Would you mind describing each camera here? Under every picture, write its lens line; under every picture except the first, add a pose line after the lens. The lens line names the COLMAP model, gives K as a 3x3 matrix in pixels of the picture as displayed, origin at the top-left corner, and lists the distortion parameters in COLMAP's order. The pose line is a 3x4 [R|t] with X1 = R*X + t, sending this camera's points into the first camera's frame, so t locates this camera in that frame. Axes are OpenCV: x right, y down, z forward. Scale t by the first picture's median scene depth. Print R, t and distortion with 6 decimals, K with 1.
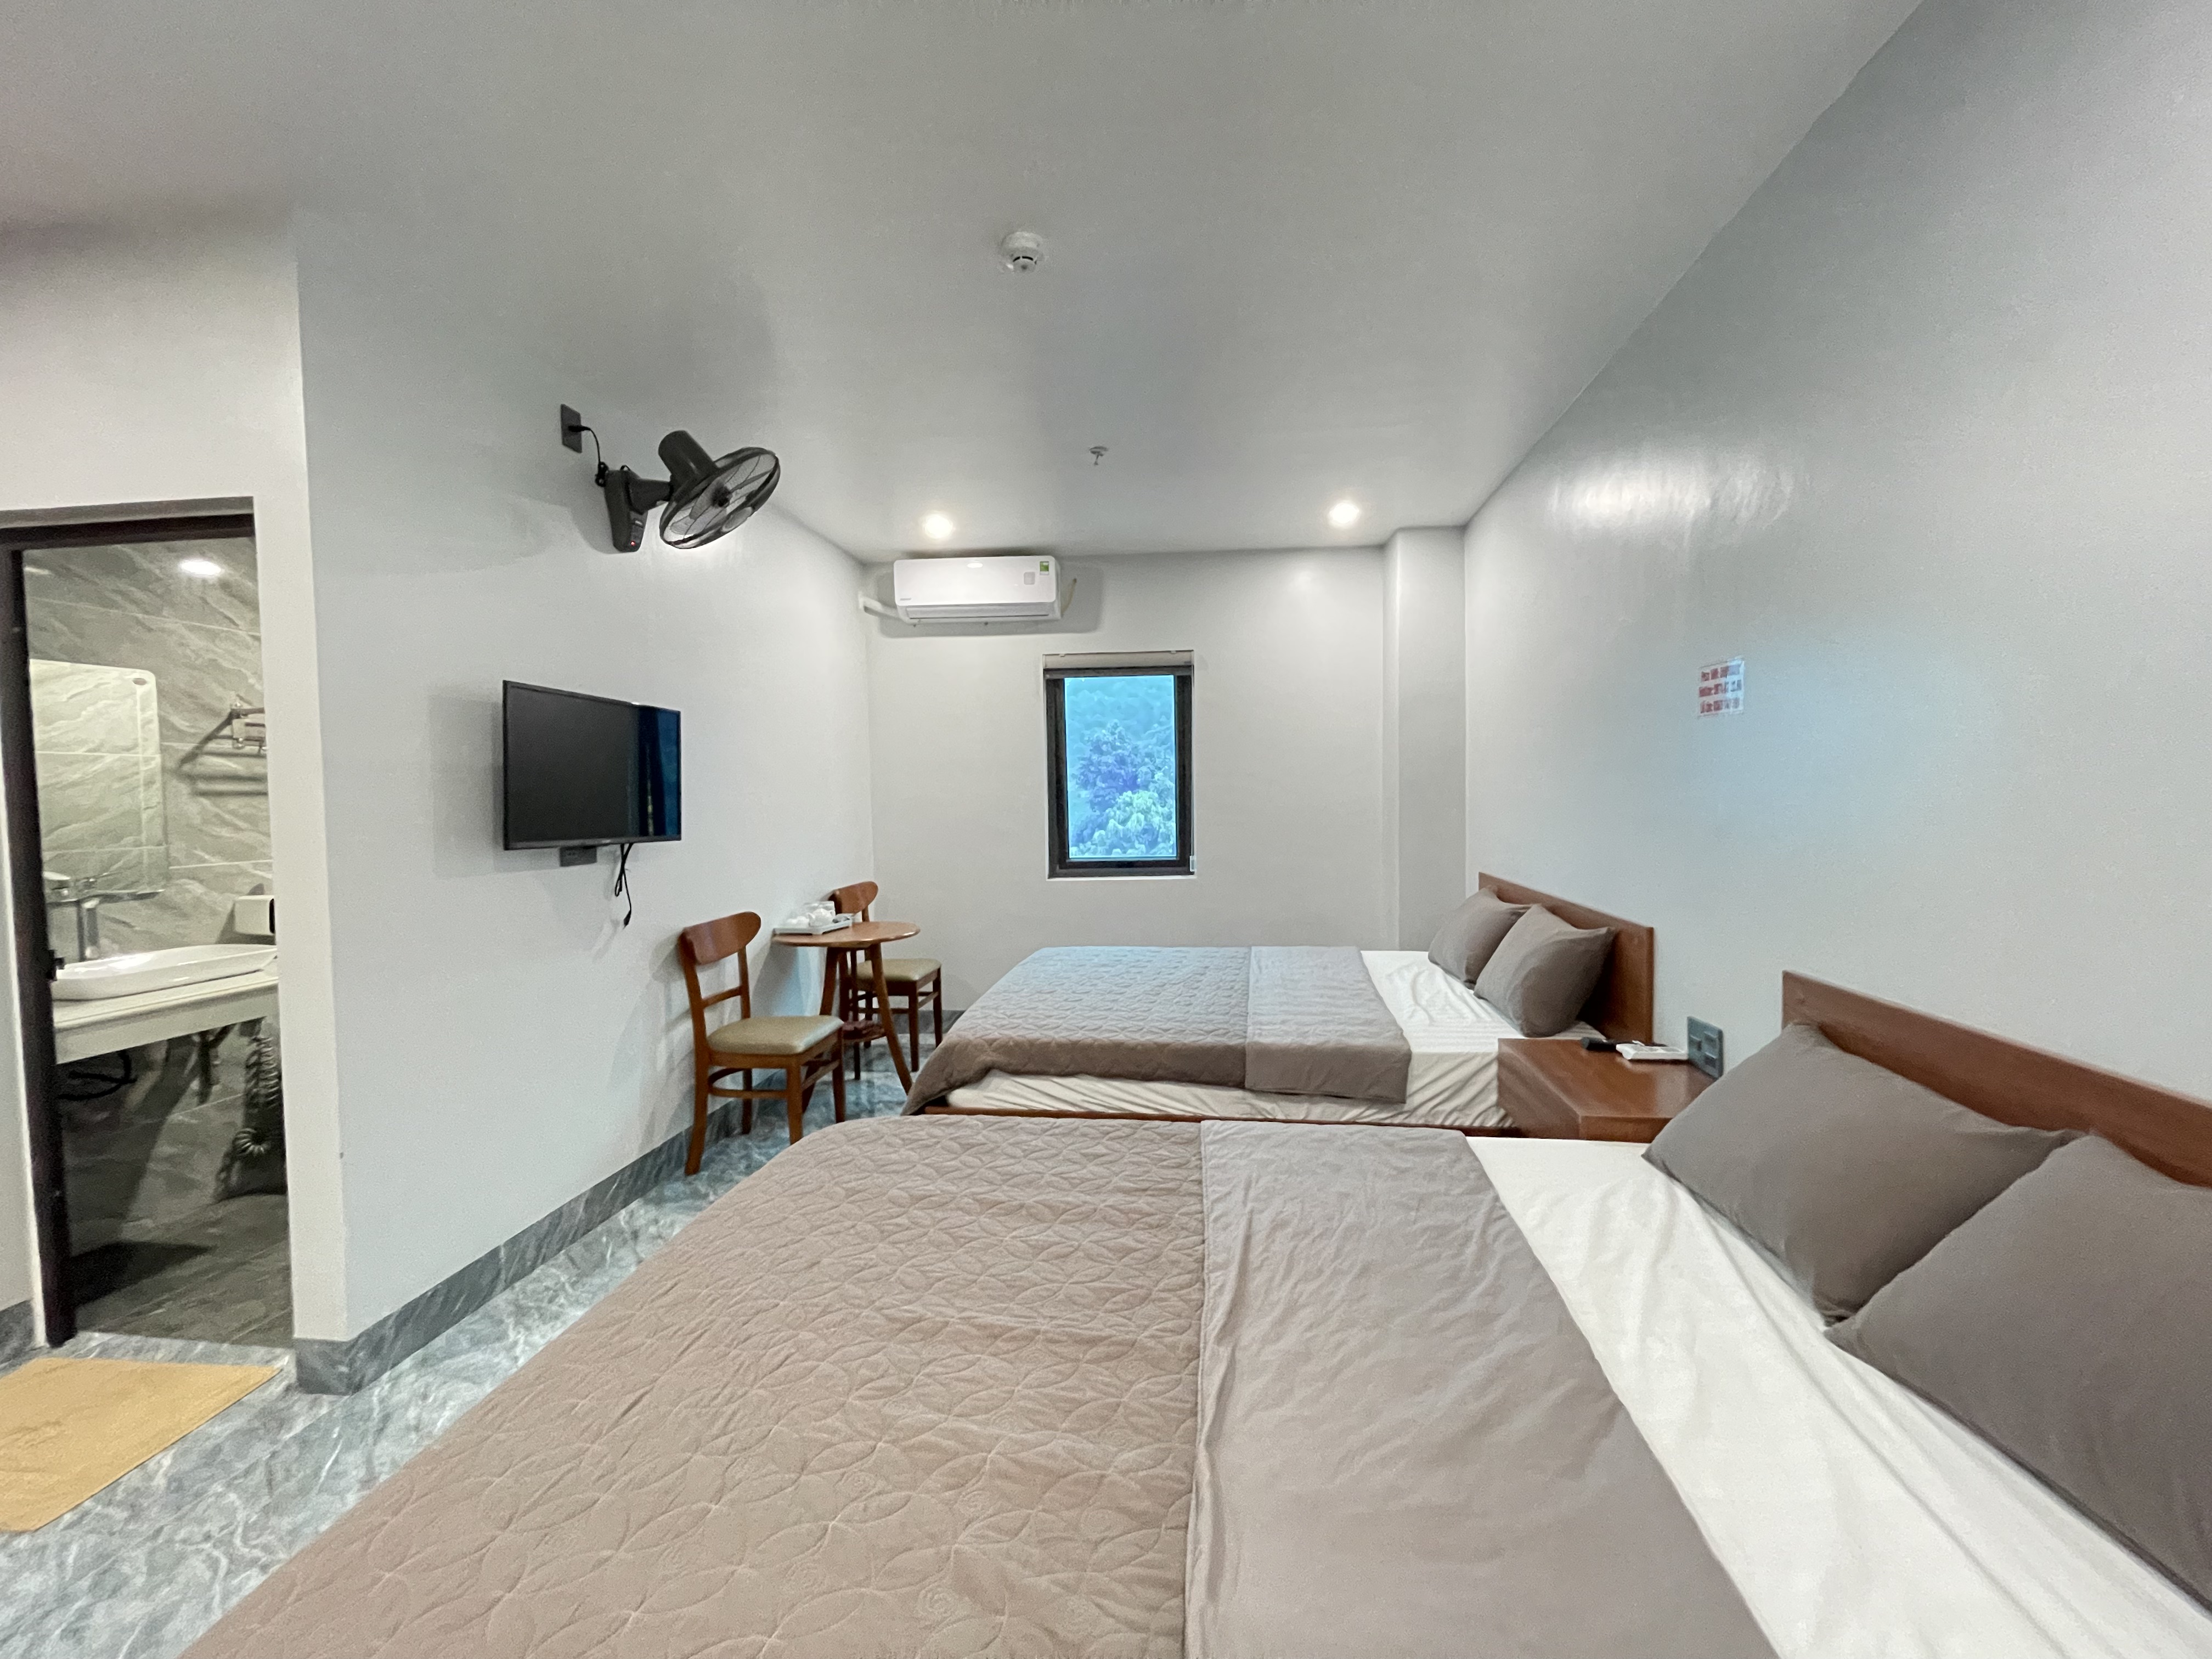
lens RADIAL K [[892.0, 0, 1091.1], [0, 892.0, 829.1], [0, 0, 1]] dist [-0.000907, -0.000870]
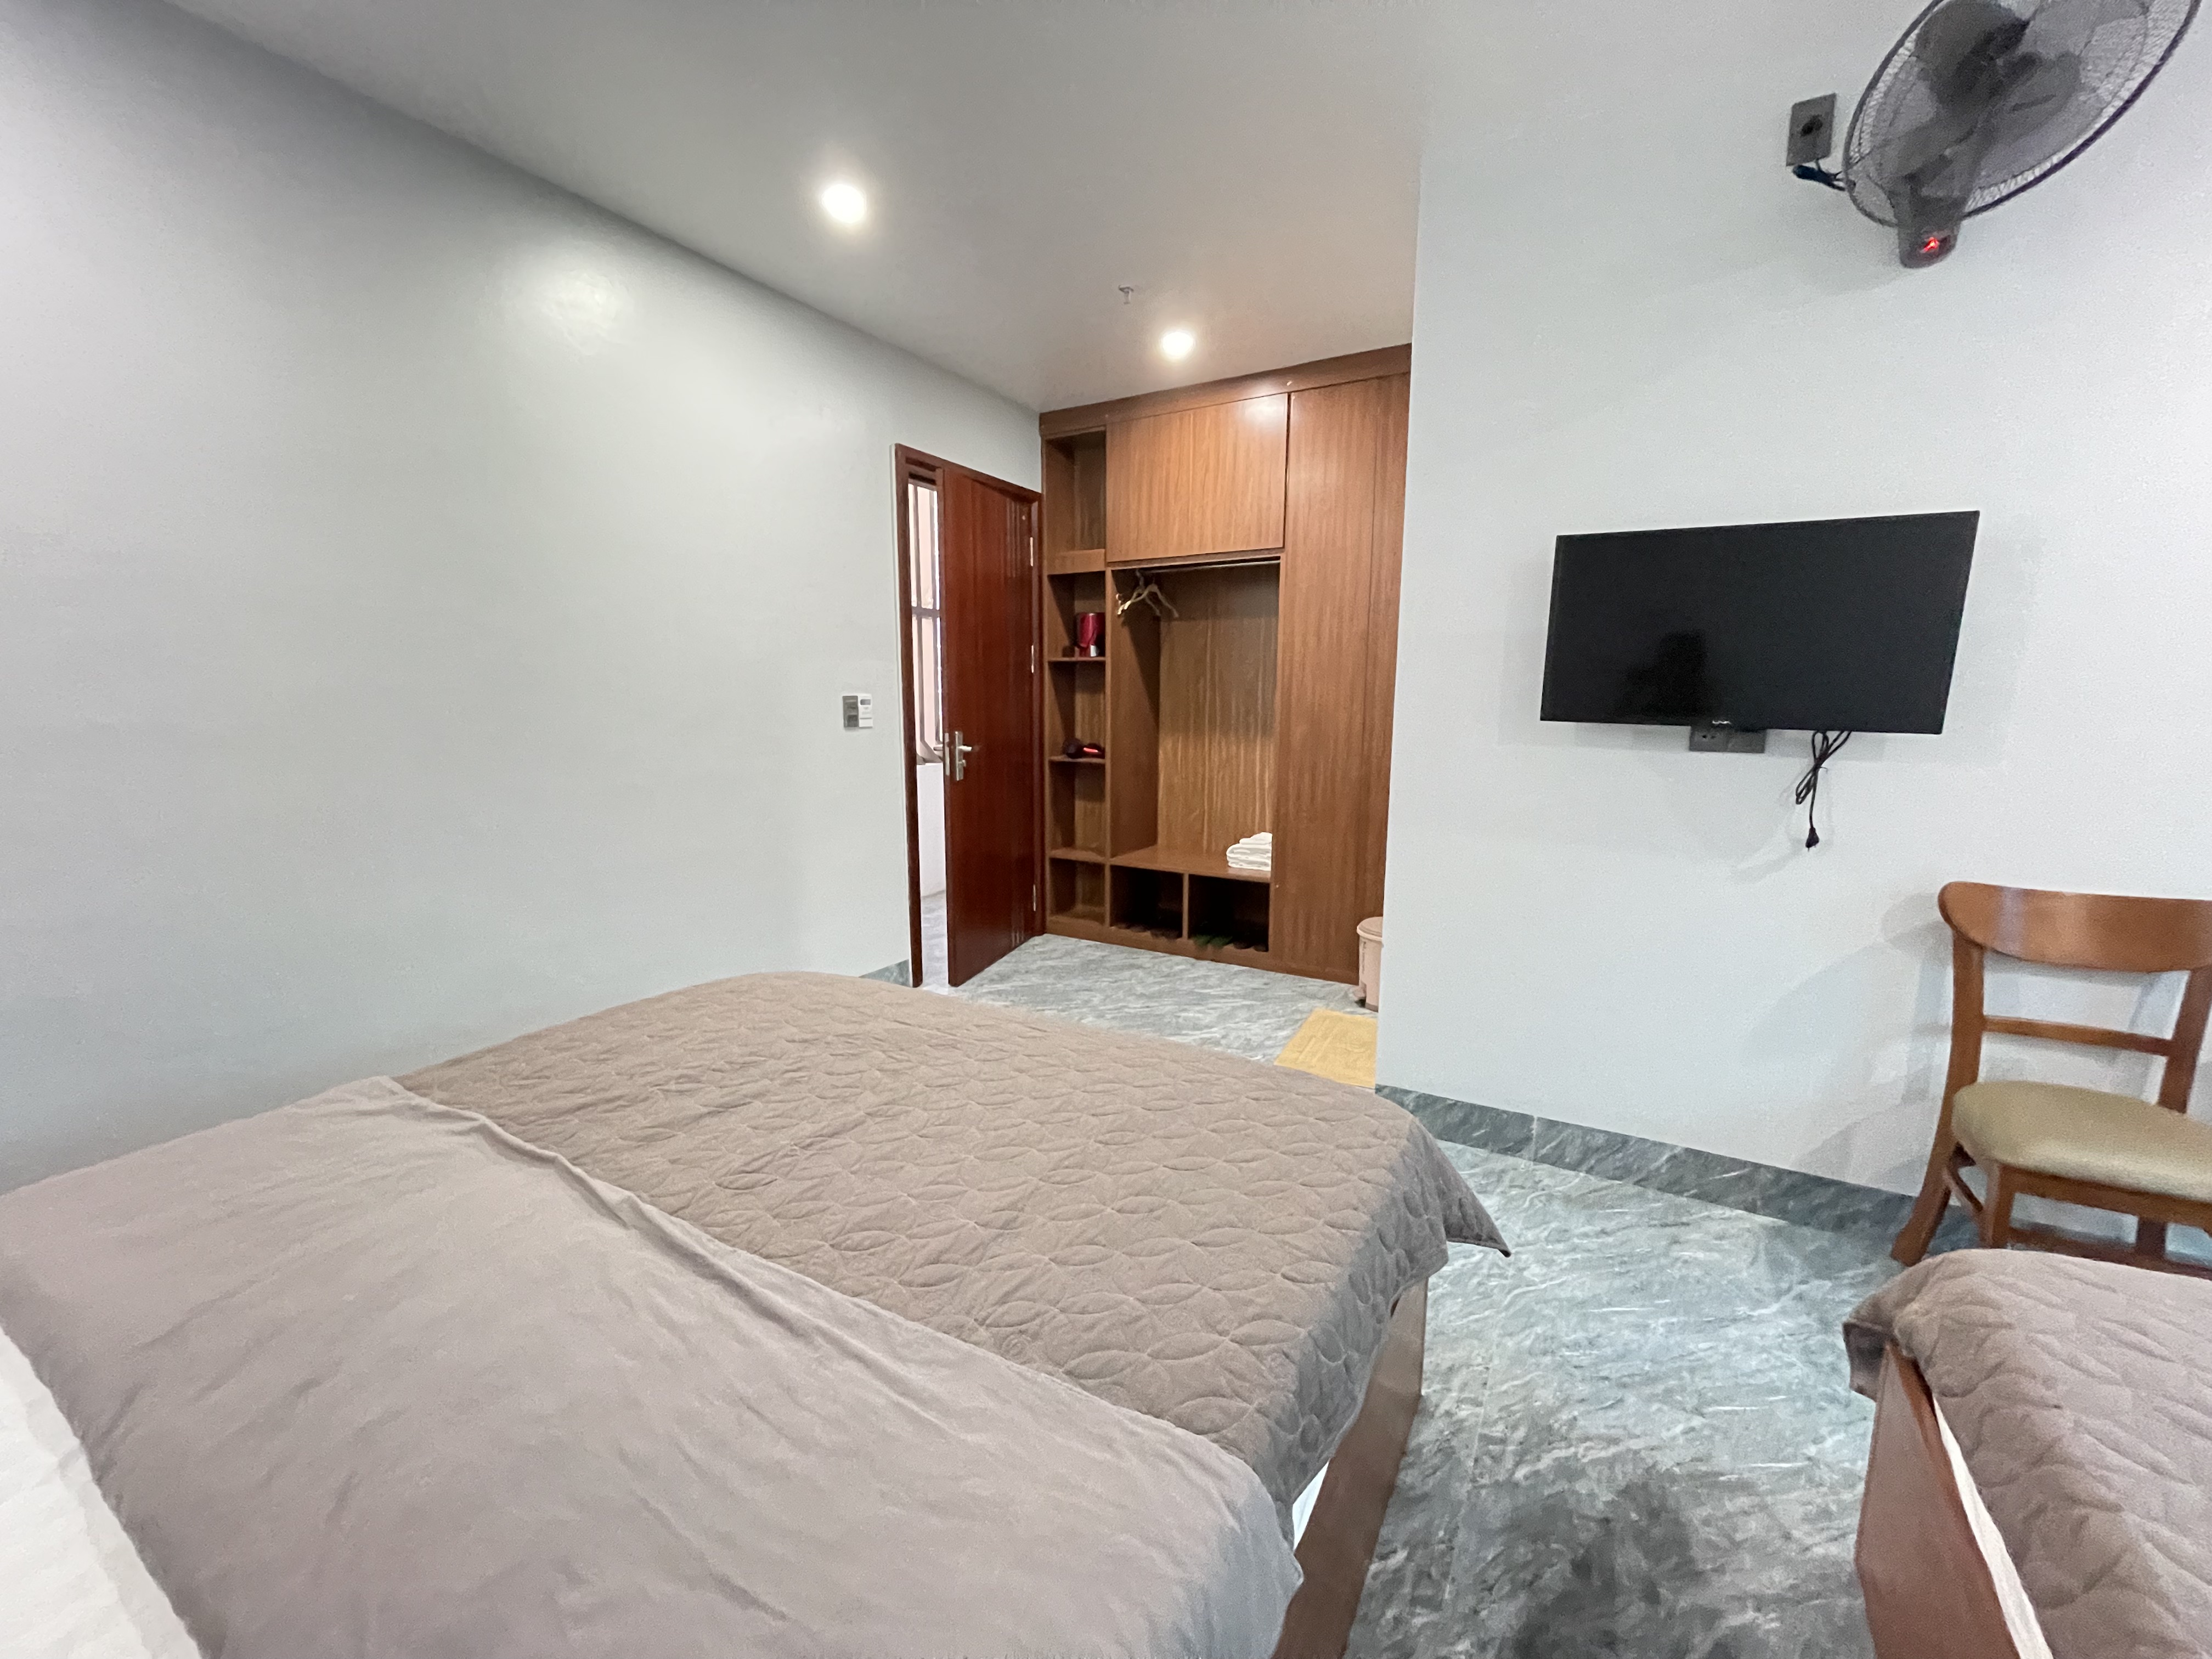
lens RADIAL K [[892.0, 0, 1098.1], [0, 892.0, 834.1], [0, 0, 1]] dist [-0.000907, -0.000870]
pose [[-0.375723, 0.162712, -0.912336, 0.340749], [-0.029228, 0.981896, 0.187154, -0.019423], [0.926271, 0.096984, -0.364165, 0.762320]]
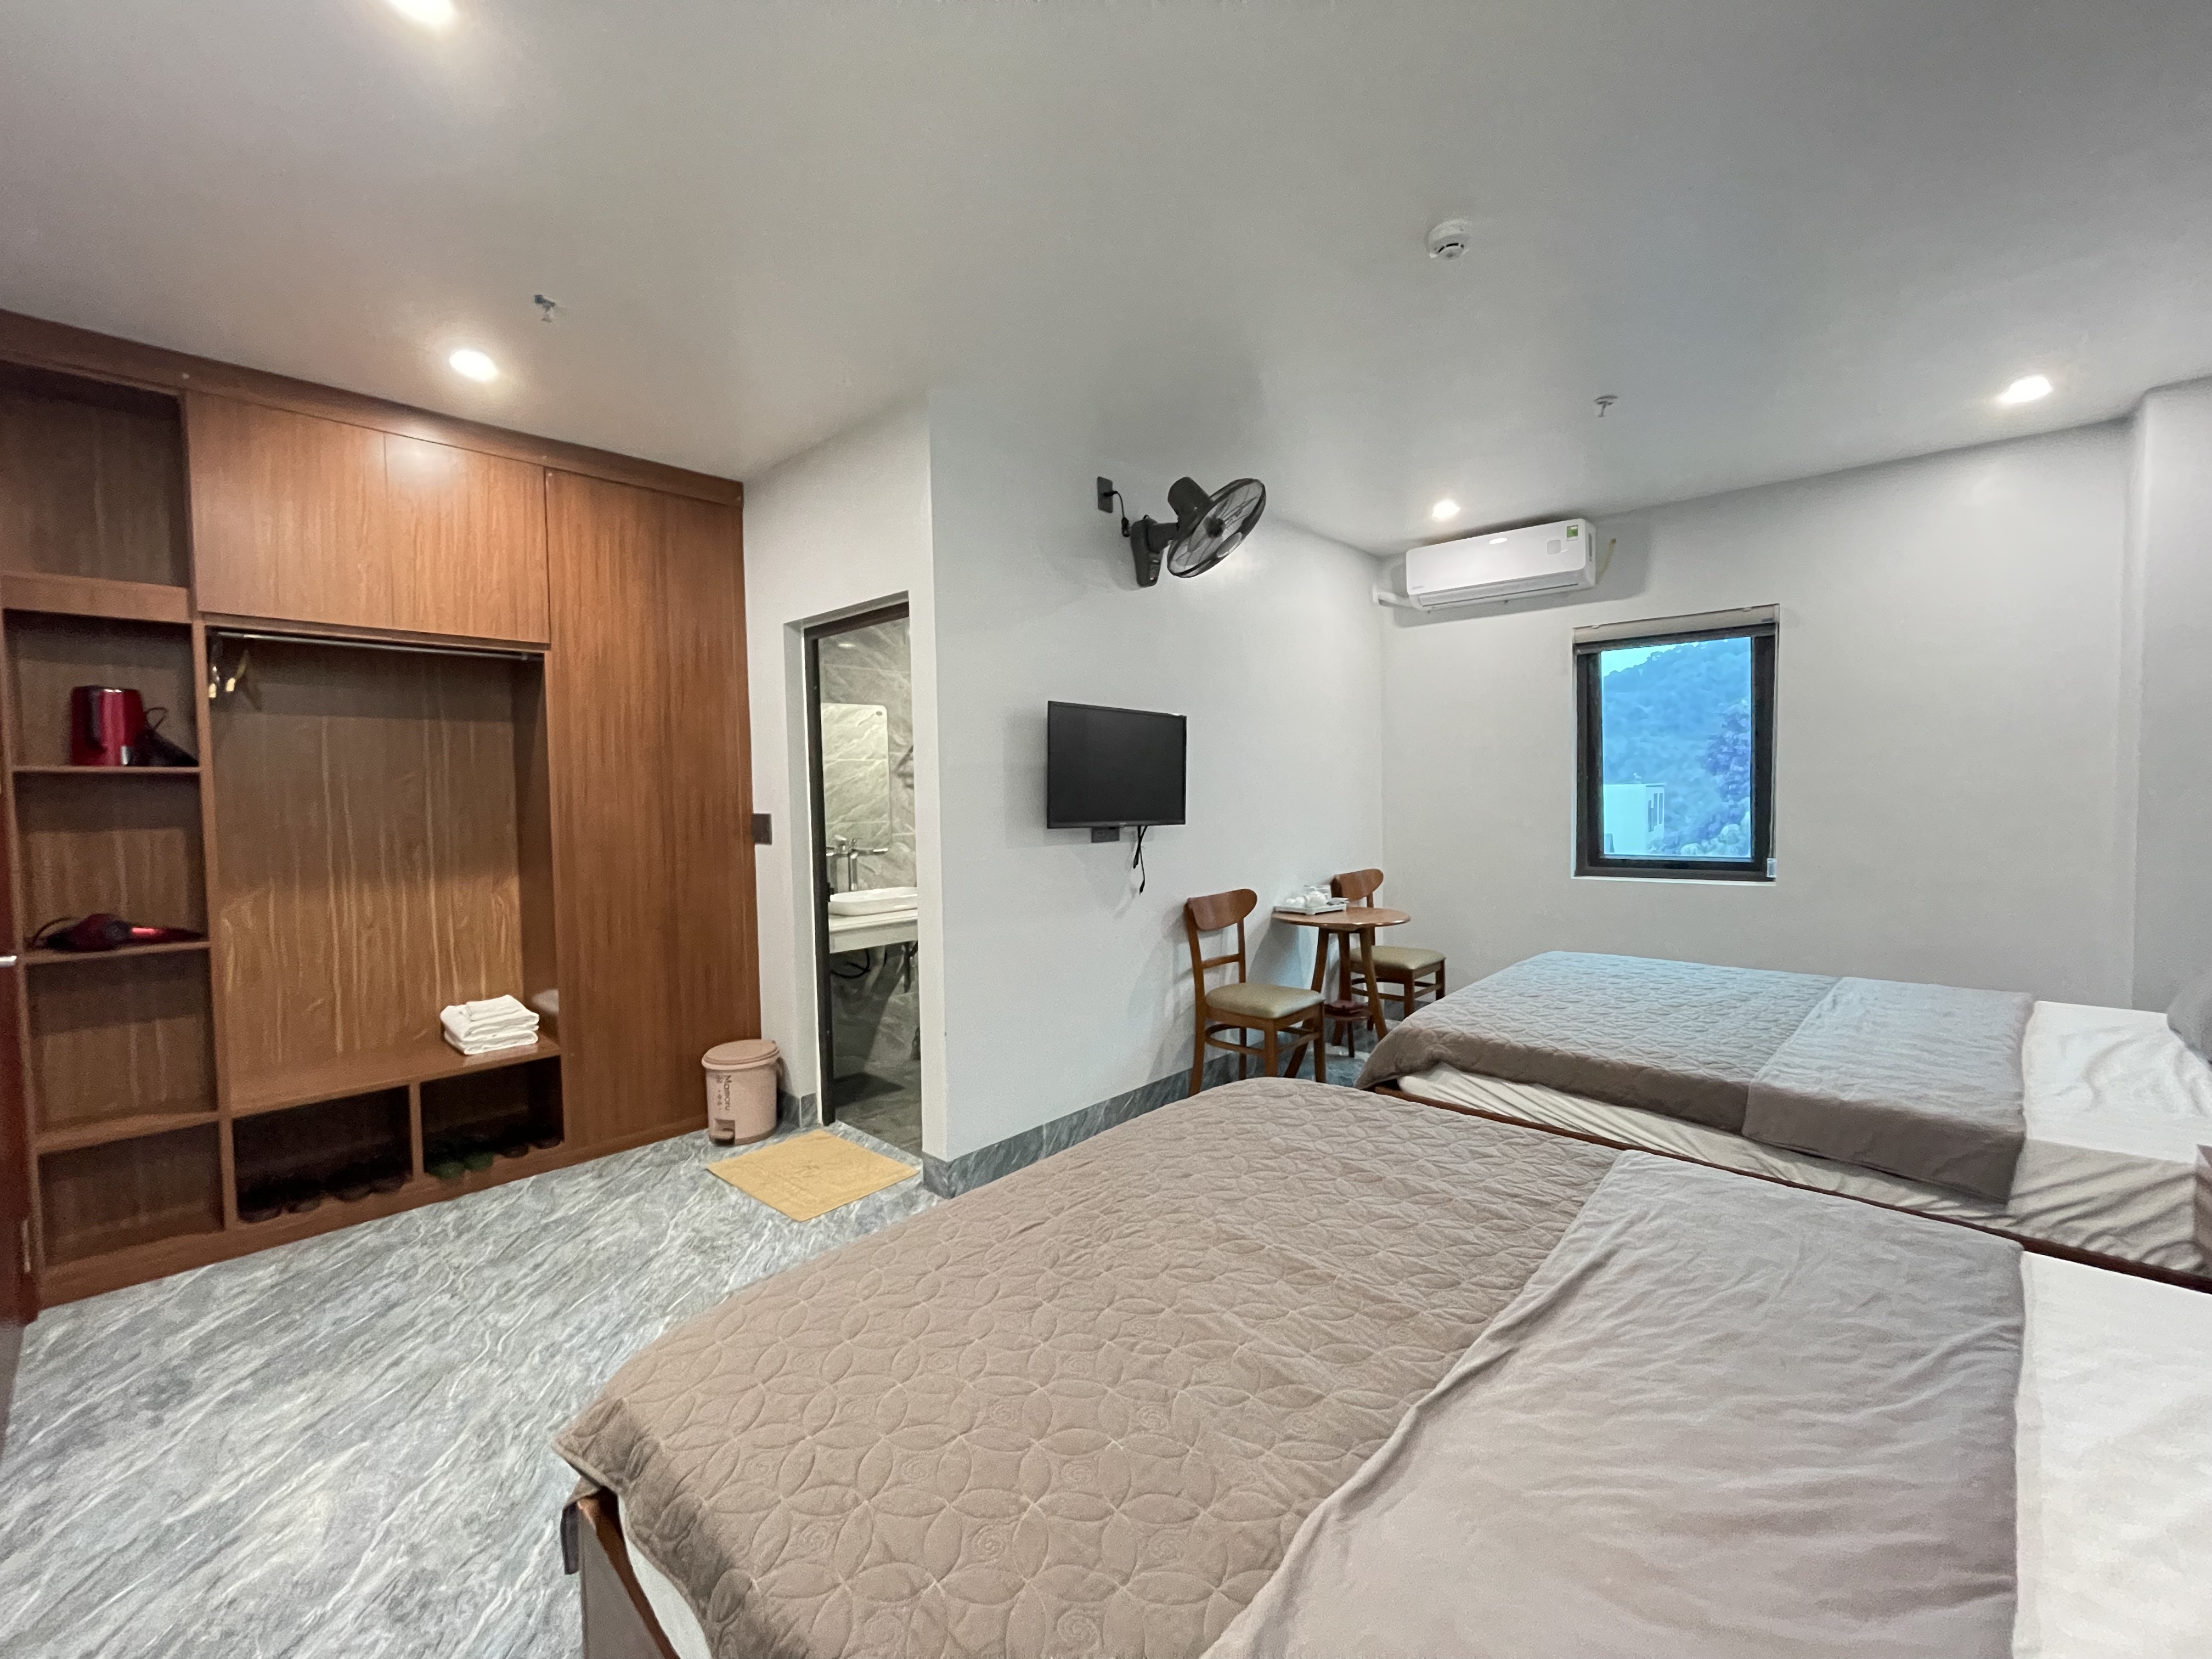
lens RADIAL K [[892.0, 0, 1101.9], [0, 892.0, 829.4], [0, 0, 1]] dist [-0.000907, -0.000870]
pose [[0.811666, 0.025718, -0.583556, 0.153428], [-0.017071, 0.999648, 0.020310, -0.003140], [0.583873, -0.006523, 0.811819, -0.026524]]
